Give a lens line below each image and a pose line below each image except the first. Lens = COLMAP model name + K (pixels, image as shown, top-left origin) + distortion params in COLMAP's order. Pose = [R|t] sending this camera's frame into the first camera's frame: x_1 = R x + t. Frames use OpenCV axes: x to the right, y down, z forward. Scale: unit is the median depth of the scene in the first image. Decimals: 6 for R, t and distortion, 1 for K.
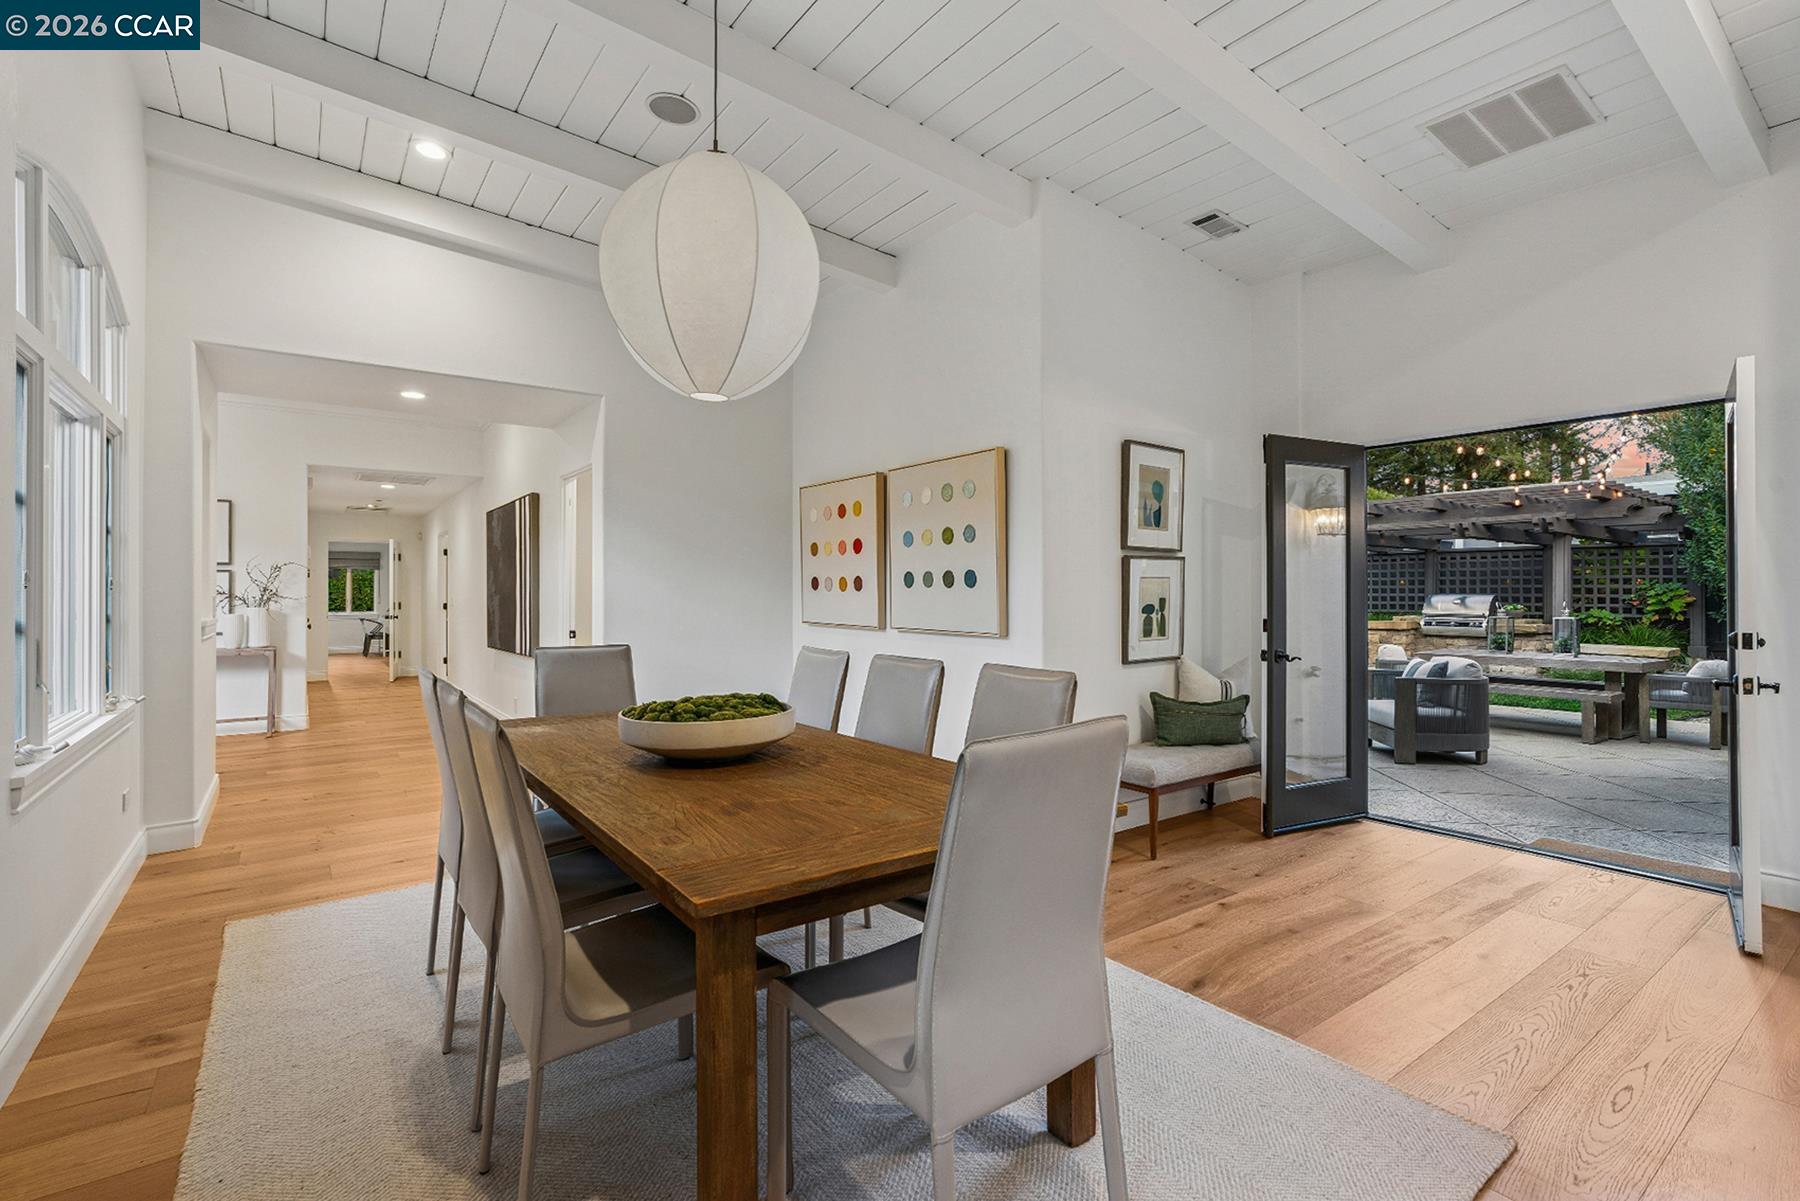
lens RADIAL K [[827.8, 0, 904.1], [0, 827.8, 592.5], [0, 0, 1]] dist [0.001028, -0.000182]
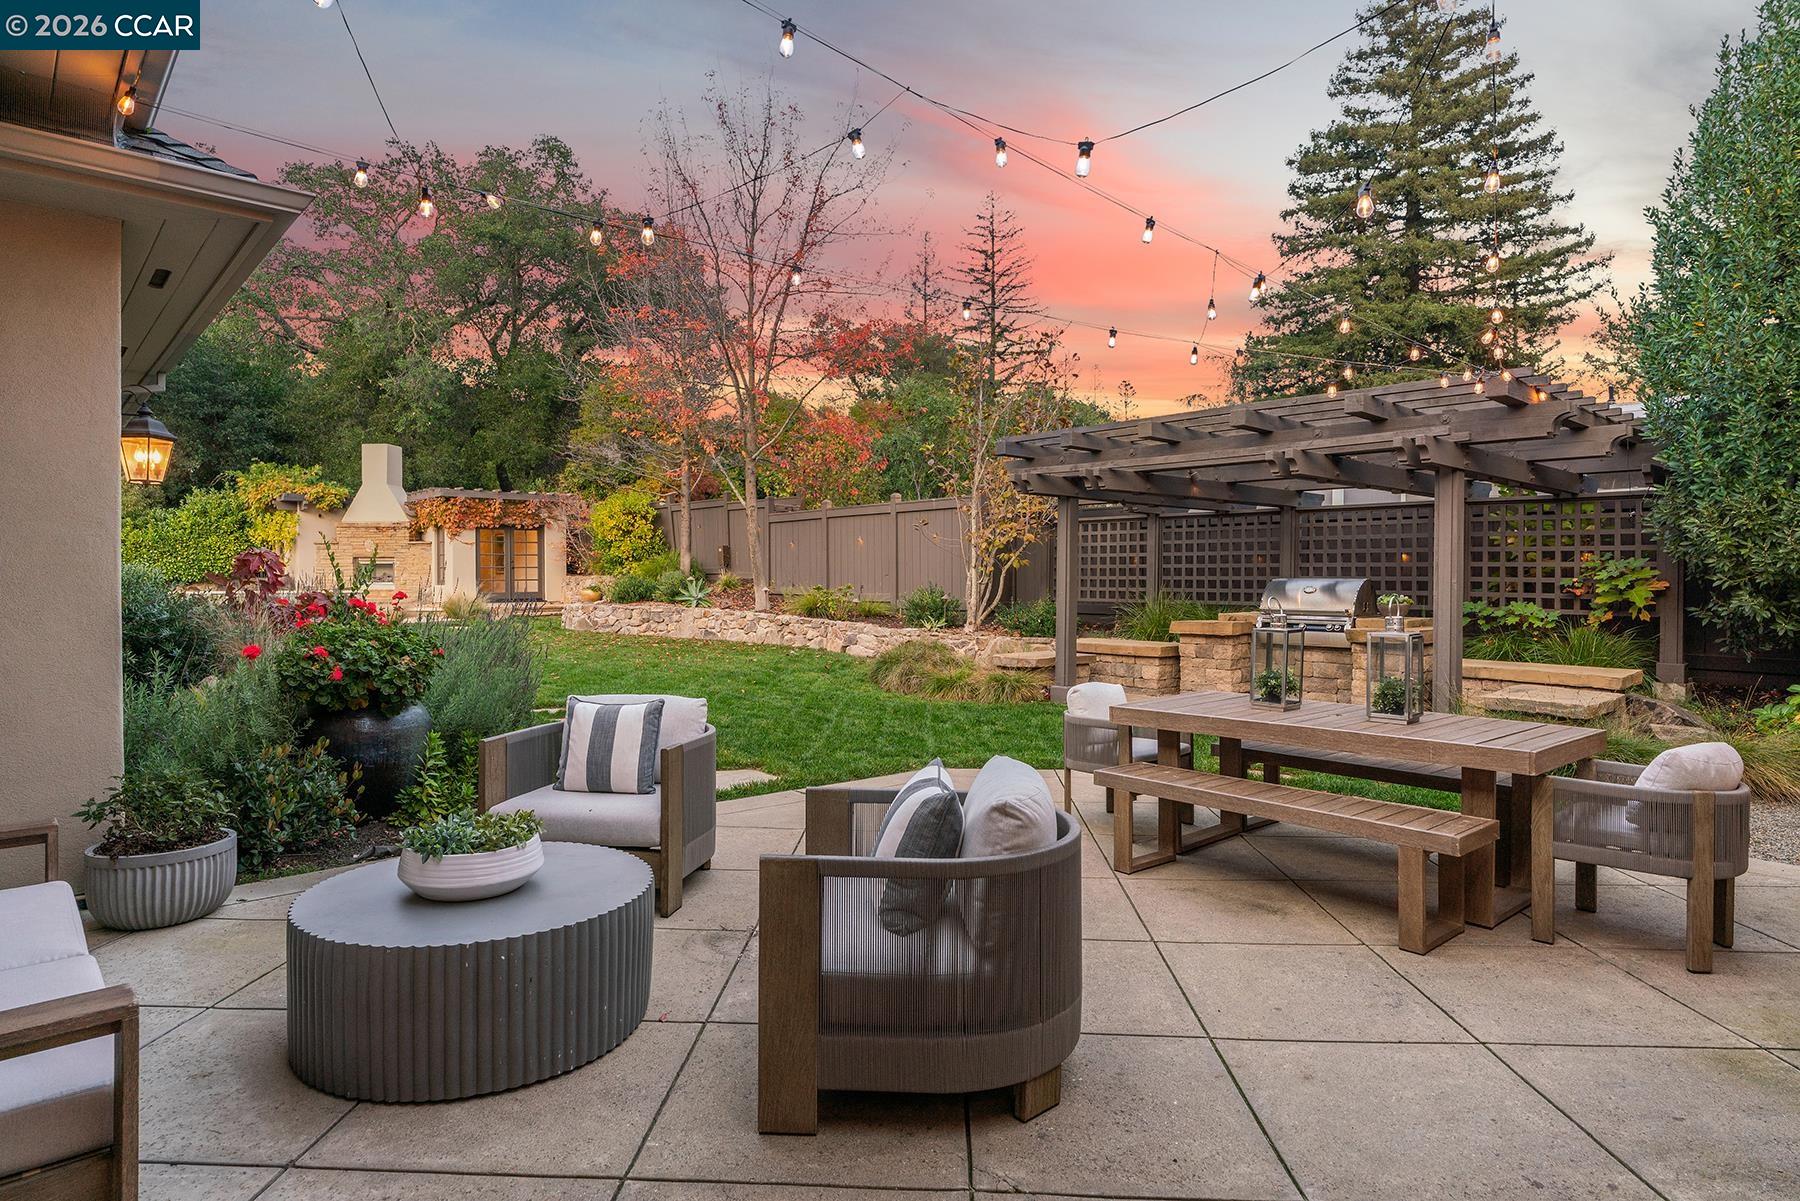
lens RADIAL K [[1001.9, 0, 902.7], [0, 1001.9, 593.8], [0, 0, 1]] dist [-0.000132, 0.000960]
pose [[0.994367, -0.004418, 0.105900, 0.309822], [0.002165, 0.999769, 0.021383, -0.002650], [-0.105970, -0.021033, 0.994147, 0.319385]]
